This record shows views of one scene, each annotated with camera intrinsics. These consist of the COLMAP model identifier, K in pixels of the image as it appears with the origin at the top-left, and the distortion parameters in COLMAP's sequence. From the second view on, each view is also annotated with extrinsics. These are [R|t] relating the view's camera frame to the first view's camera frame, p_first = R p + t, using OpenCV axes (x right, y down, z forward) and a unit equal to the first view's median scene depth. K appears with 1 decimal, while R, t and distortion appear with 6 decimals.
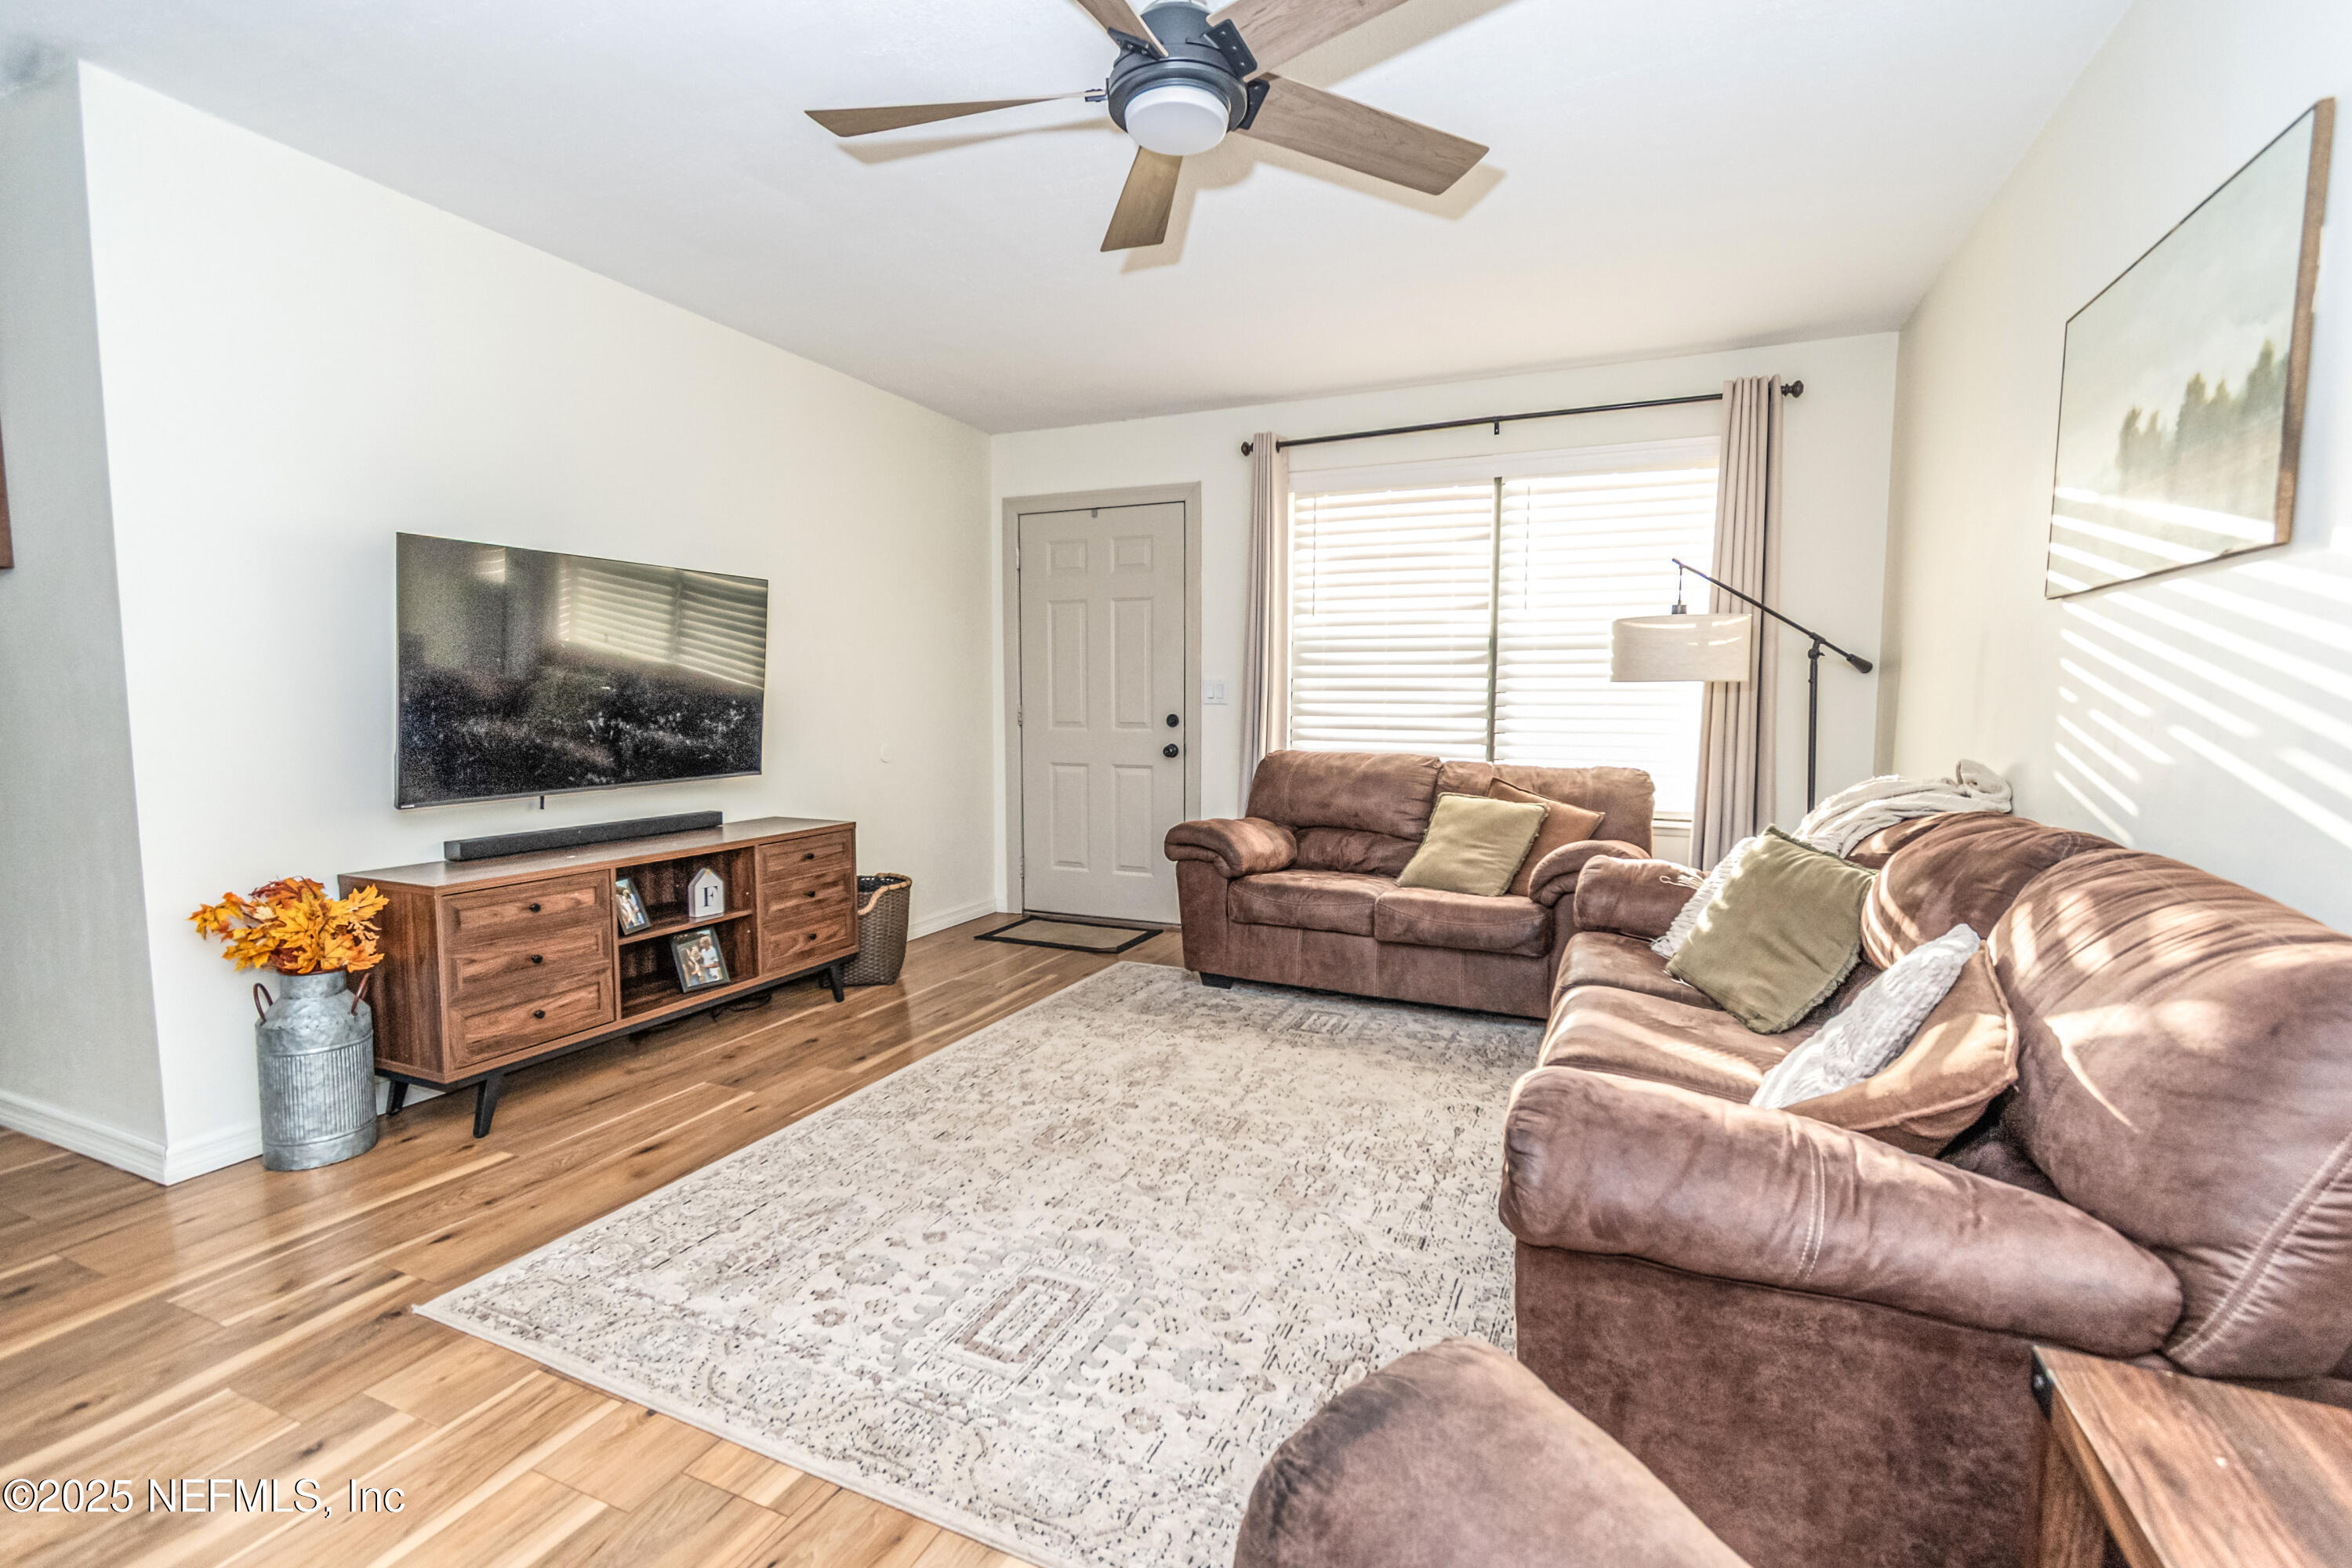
lens RADIAL K [[1038.5, 0, 1184.3], [0, 1038.5, 777.1], [0, 0, 1]] dist [0.000667, -0.000395]
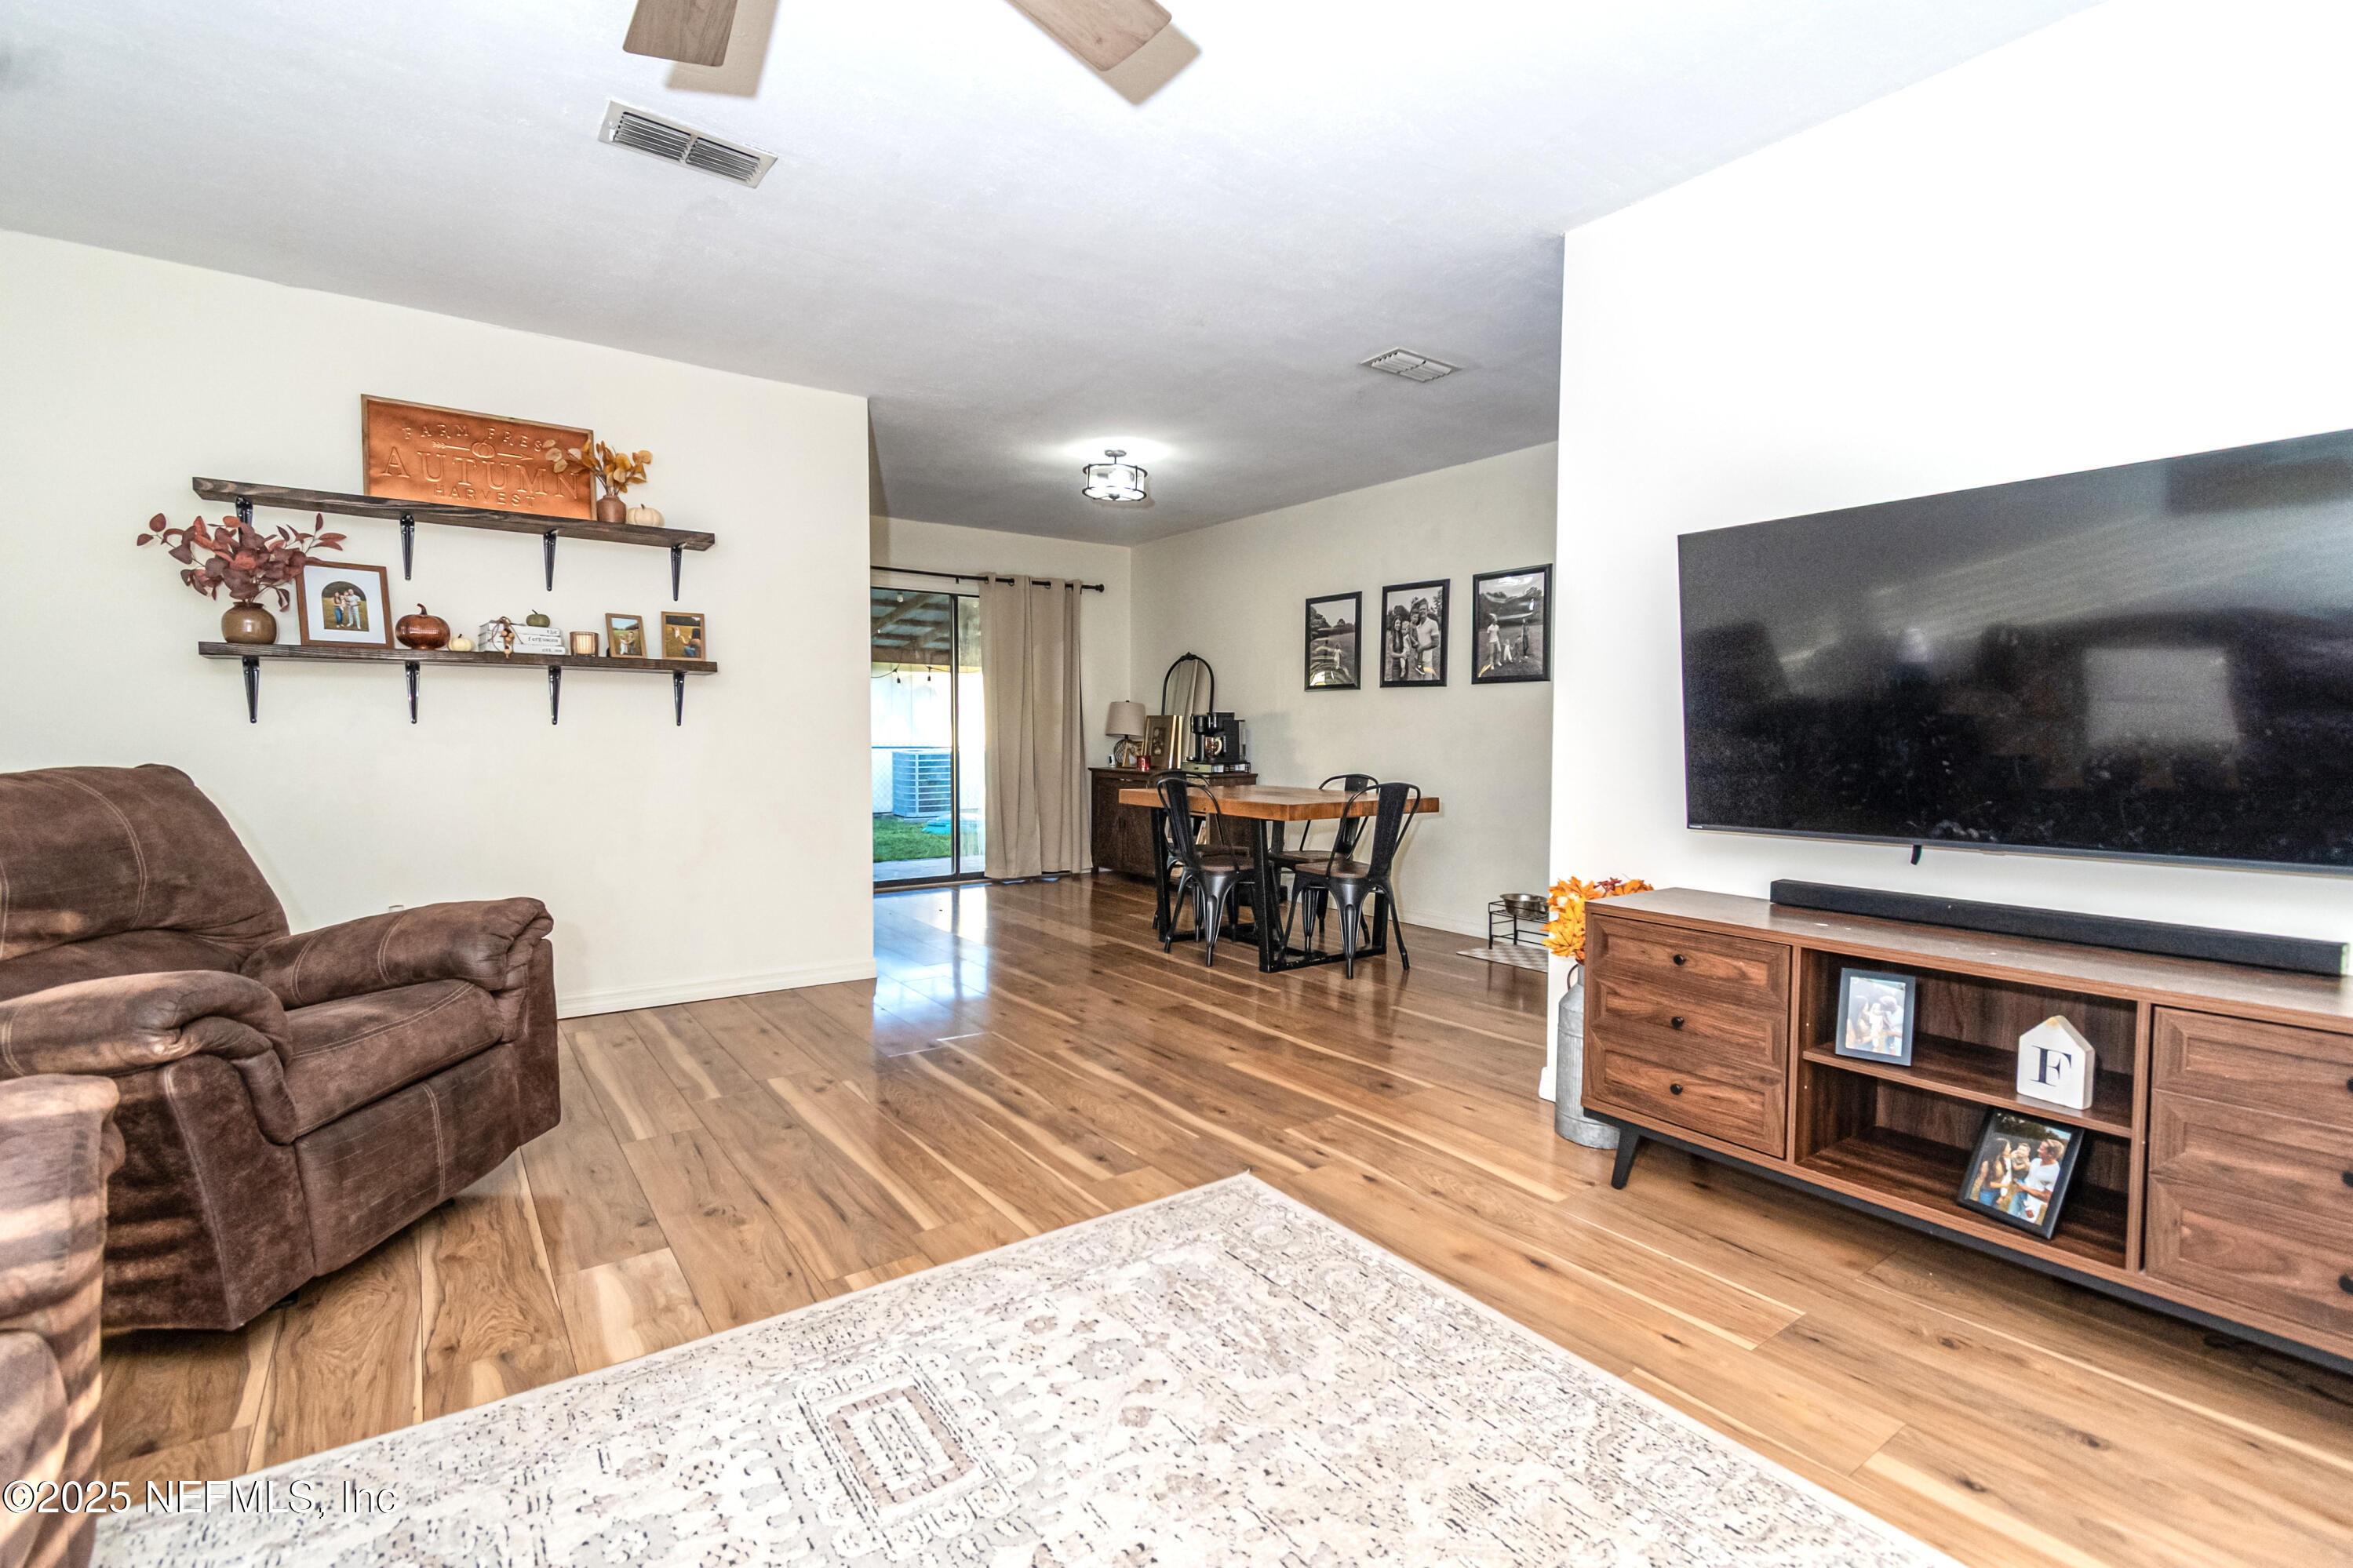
lens RADIAL K [[1059.4, 0, 1194.6], [0, 1059.4, 777.8], [0, 0, 1]] dist [0.000660, -0.000167]
pose [[-0.504196, 0.028708, -0.863112, 0.261042], [-0.074439, 0.994283, 0.076555, -0.048421], [0.860375, 0.102848, -0.499177, 0.944049]]
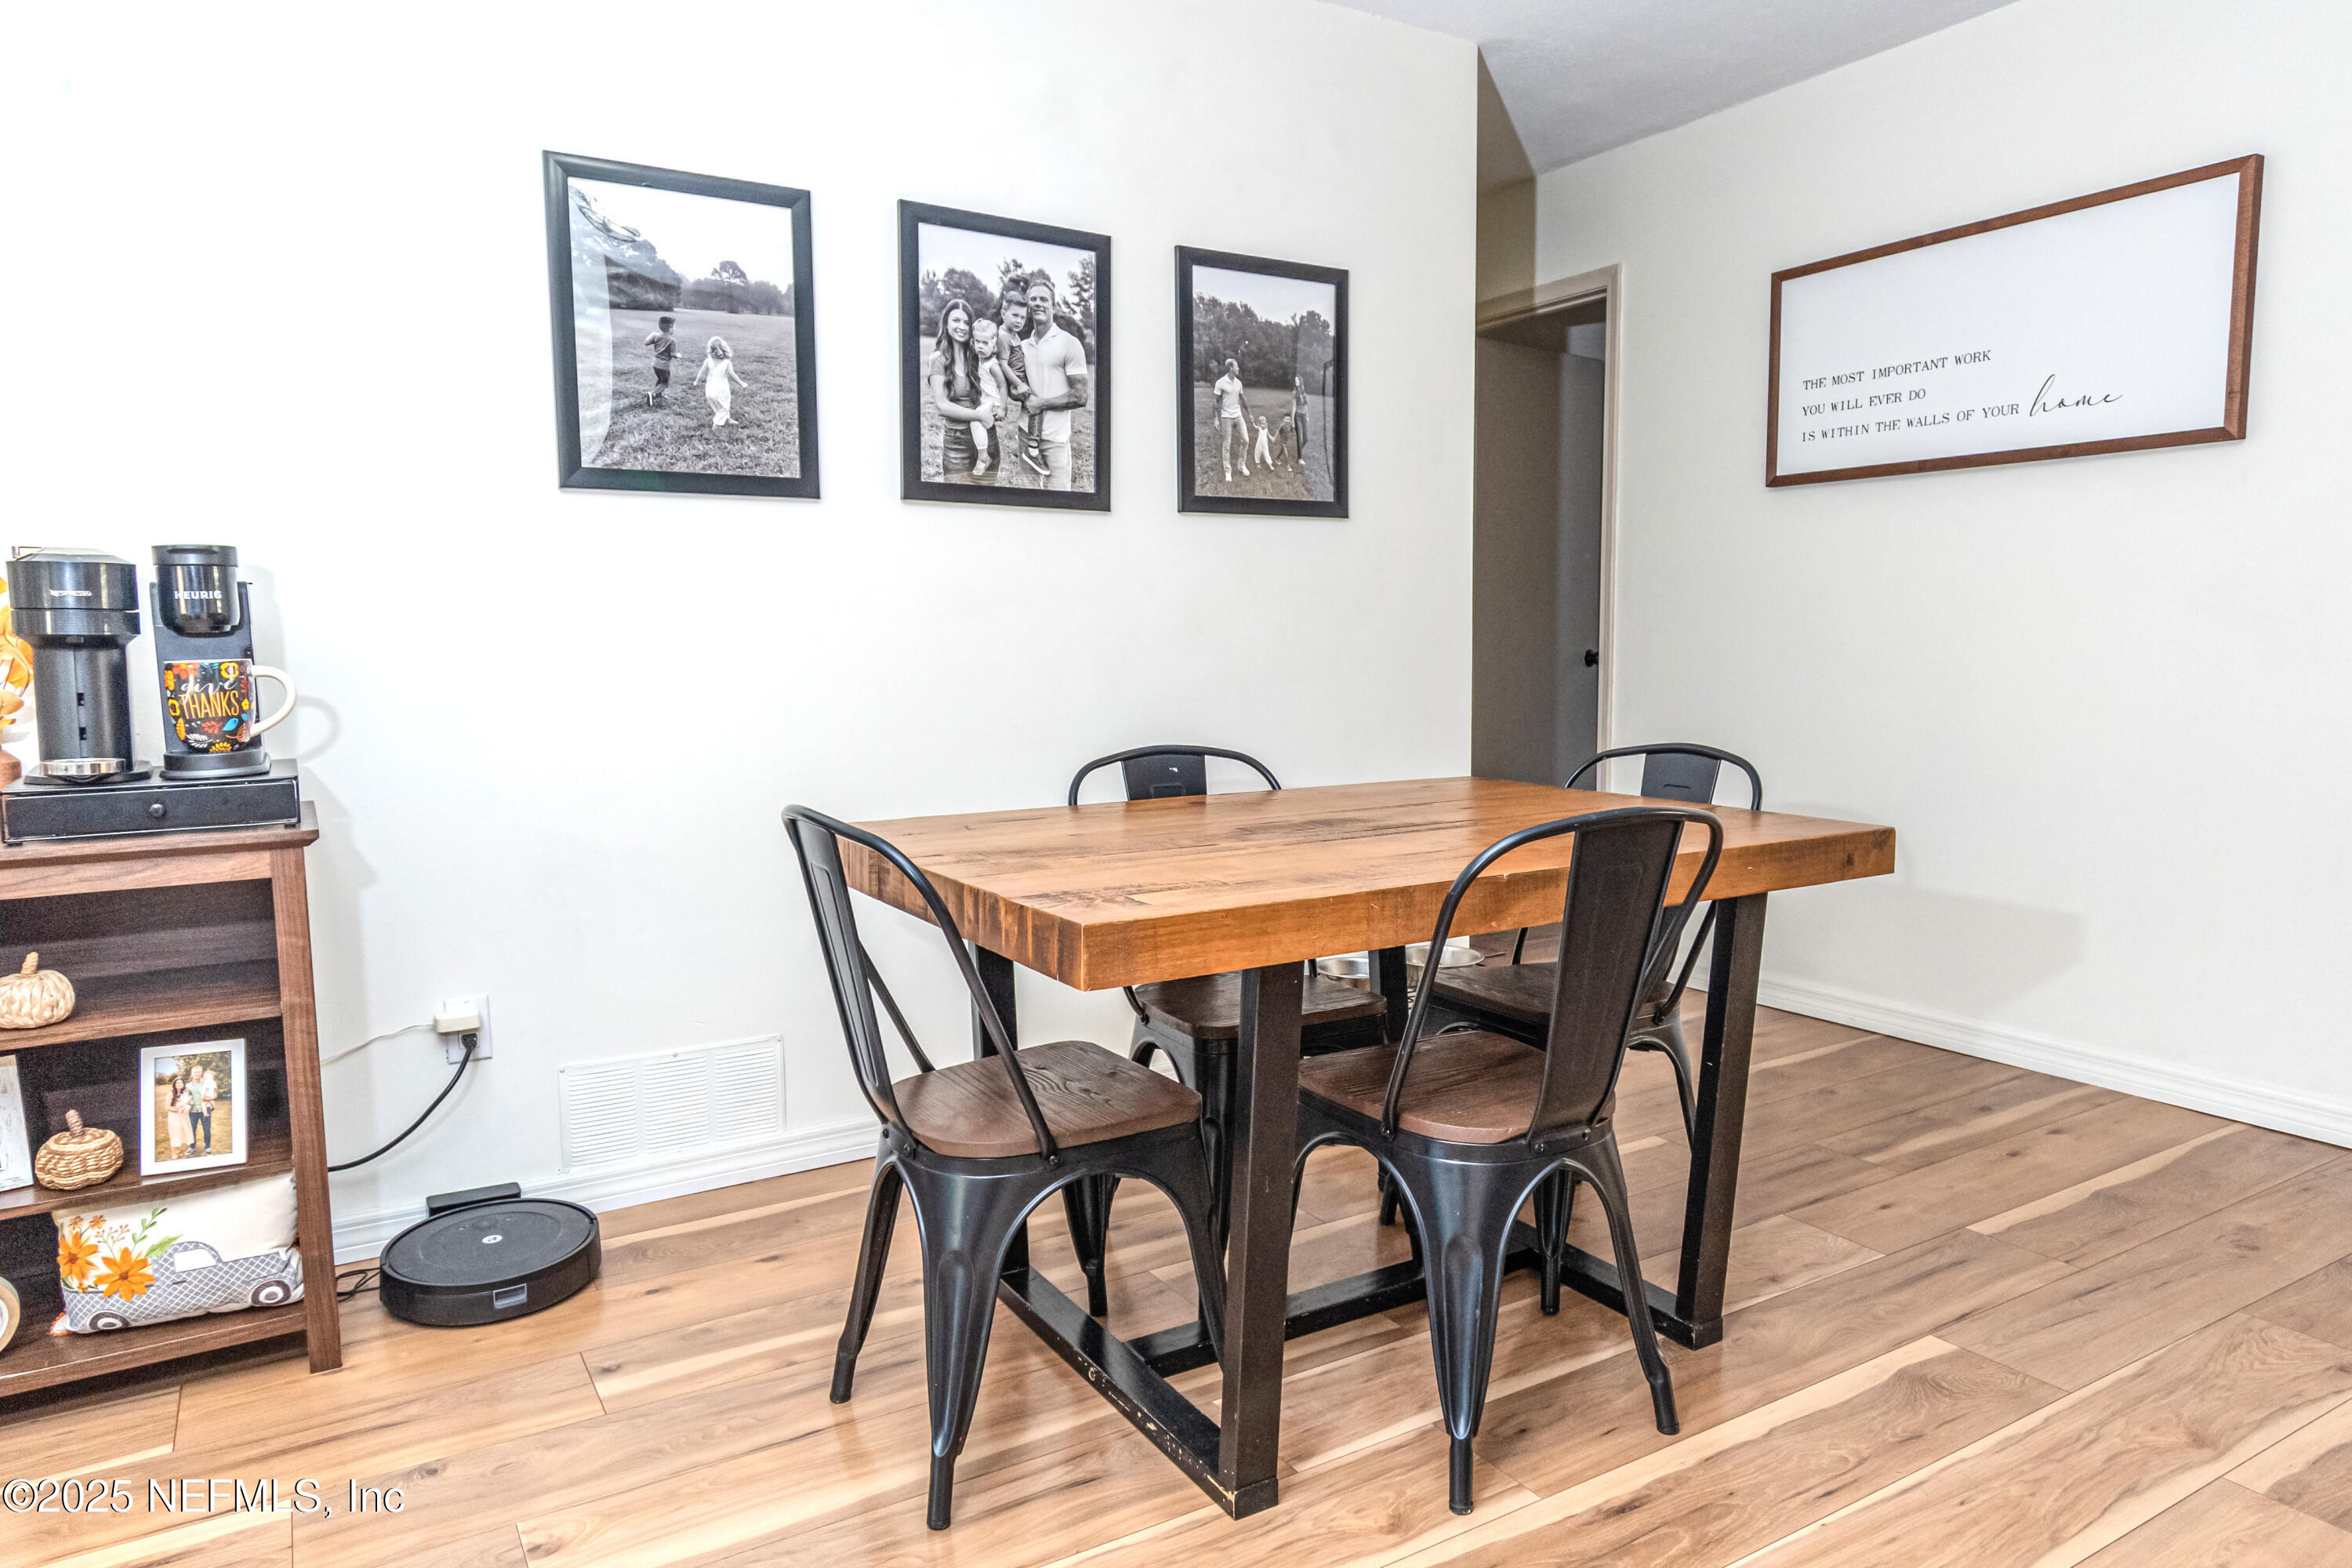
lens RADIAL K [[1547.2, 0, 1184.4], [0, 1547.2, 774.7], [0, 0, 1]] dist [0.002286, 0.002886]
pose [[0.824492, 0.049292, -0.563723, -0.870237], [-0.035483, 0.998742, 0.035433, 0.042662], [0.564760, -0.009211, 0.825203, -0.443298]]
